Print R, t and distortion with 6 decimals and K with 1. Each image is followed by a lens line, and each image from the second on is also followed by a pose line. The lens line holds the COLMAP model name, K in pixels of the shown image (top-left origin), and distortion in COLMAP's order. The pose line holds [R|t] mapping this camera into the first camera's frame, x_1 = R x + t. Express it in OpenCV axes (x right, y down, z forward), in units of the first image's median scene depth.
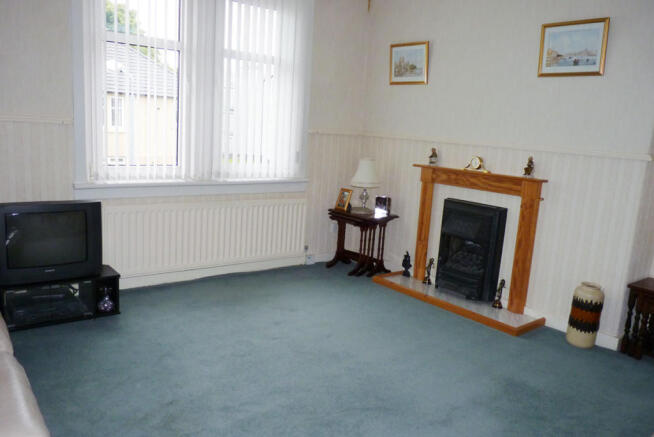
lens RADIAL K [[525.5, 0, 327.0], [0, 525.5, 218.5], [0, 0, 1]] dist [0.004577, -0.000662]
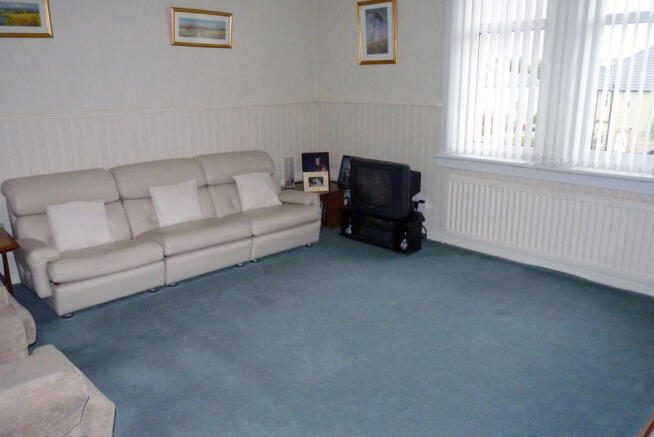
lens RADIAL K [[575.1, 0, 327.0], [0, 575.1, 218.5], [0, 0, 1]] dist [0.002493, 0.000541]
pose [[0.143729, 0.172900, -0.974396, 0.837709], [-0.192415, 0.970711, 0.143864, -0.059466], [0.970731, 0.166811, 0.172788, 0.526861]]
